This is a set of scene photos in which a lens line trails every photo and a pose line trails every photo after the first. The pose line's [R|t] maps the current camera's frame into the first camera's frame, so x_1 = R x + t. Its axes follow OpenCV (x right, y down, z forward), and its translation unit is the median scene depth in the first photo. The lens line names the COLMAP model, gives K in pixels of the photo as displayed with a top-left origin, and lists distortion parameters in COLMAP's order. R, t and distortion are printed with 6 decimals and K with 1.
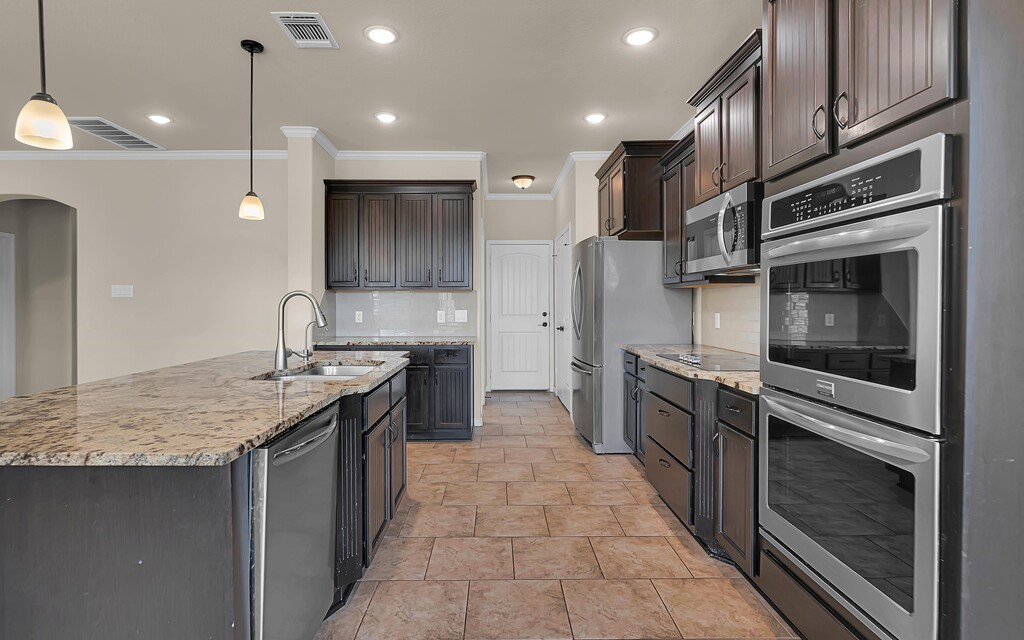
lens RADIAL K [[513.5, 0, 511.5], [0, 513.5, 307.2], [0, 0, 1]] dist [0.003197, -0.002068]
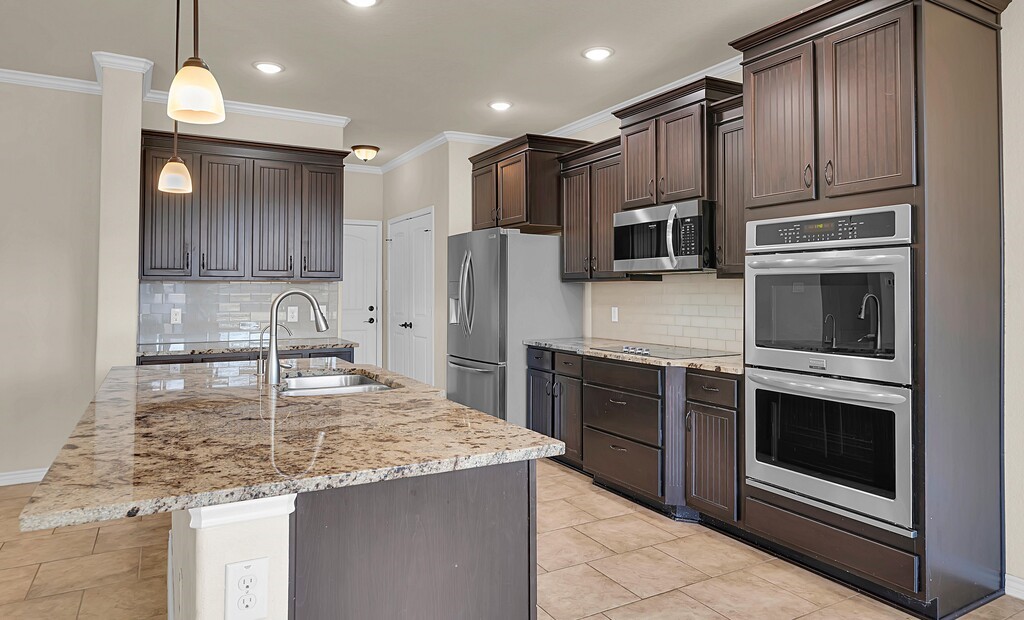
lens RADIAL K [[628.6, 0, 537.5], [0, 628.6, 278.0], [0, 0, 1]] dist [0.009310, 0.001136]
pose [[0.873083, 0.010988, 0.487447, -0.484870], [0.002388, 0.999638, -0.026810, -0.018197], [-0.487565, 0.024571, 0.872741, -0.078297]]
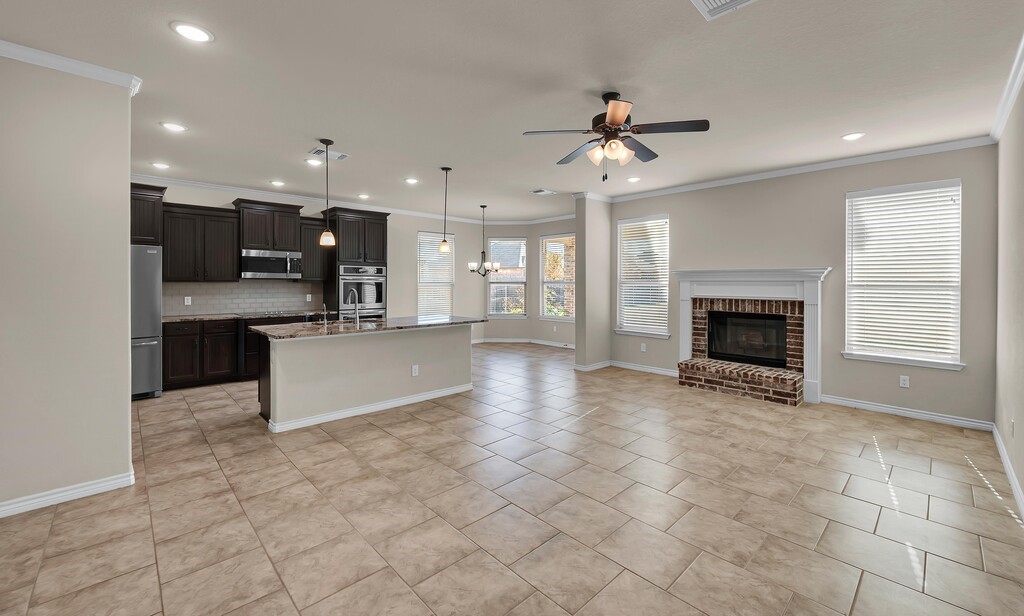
lens RADIAL K [[417.2, 0, 500.0], [0, 417.2, 284.6], [0, 0, 1]] dist [-0.003201, -0.000848]
pose [[-0.659790, -0.004058, 0.751439, -1.877886], [0.002898, 0.999964, 0.007944, -0.051595], [-0.751444, 0.007420, -0.659755, 1.473405]]
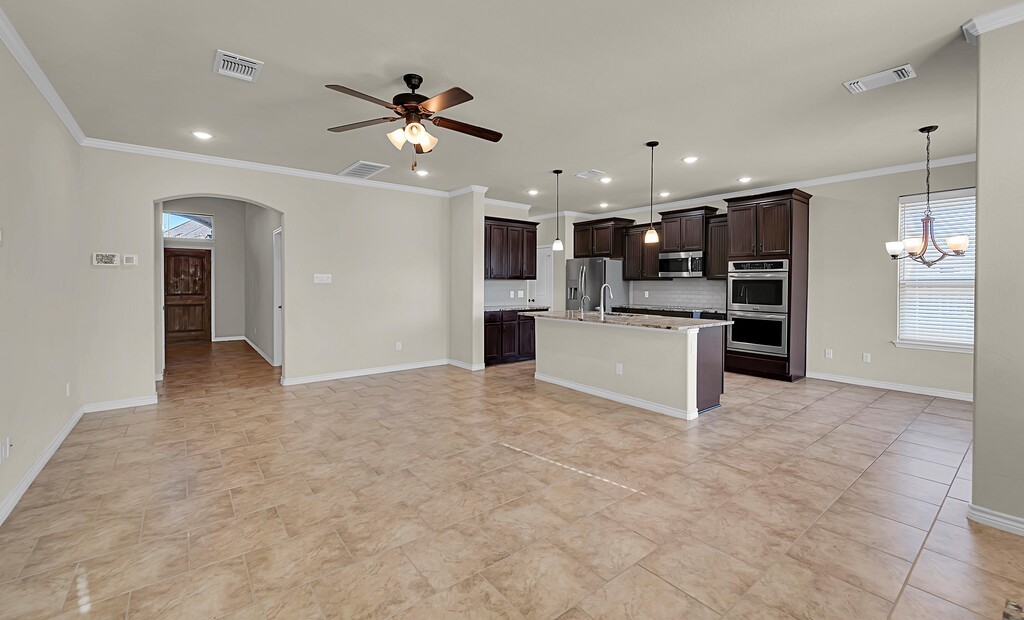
lens RADIAL K [[417.2, 0, 538.9], [0, 417.2, 286.9], [0, 0, 1]] dist [-0.003201, -0.000848]
pose [[0.779482, -0.002246, 0.626420, -1.677040], [-0.000527, 0.999991, 0.004241, -0.022354], [-0.626424, -0.003636, 0.779474, -0.347295]]
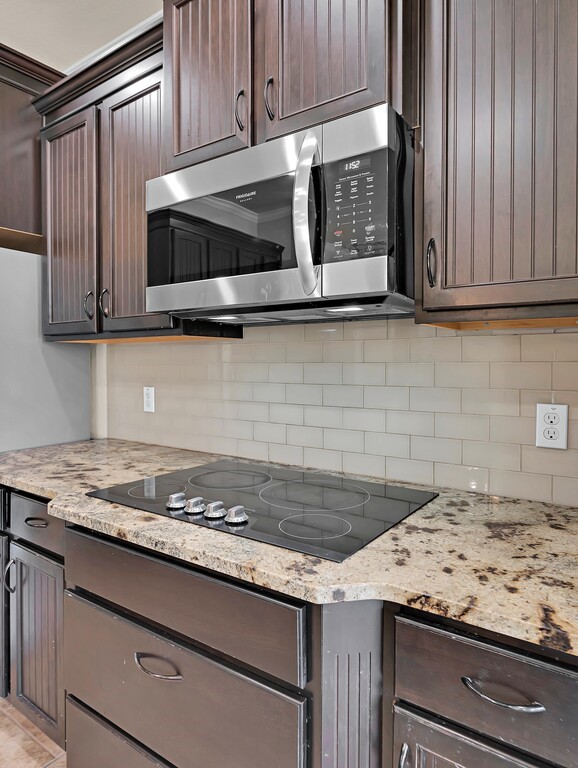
lens RADIAL K [[473.5, 0, 303.5], [0, 473.5, 365.4], [0, 0, 1]] dist [0.002598, 0.000075]
pose [[0.582604, -0.003542, 0.812748, 0.071929], [0.004720, 0.999988, 0.000974, -0.016959], [-0.812742, 0.003269, 0.582614, 0.685236]]
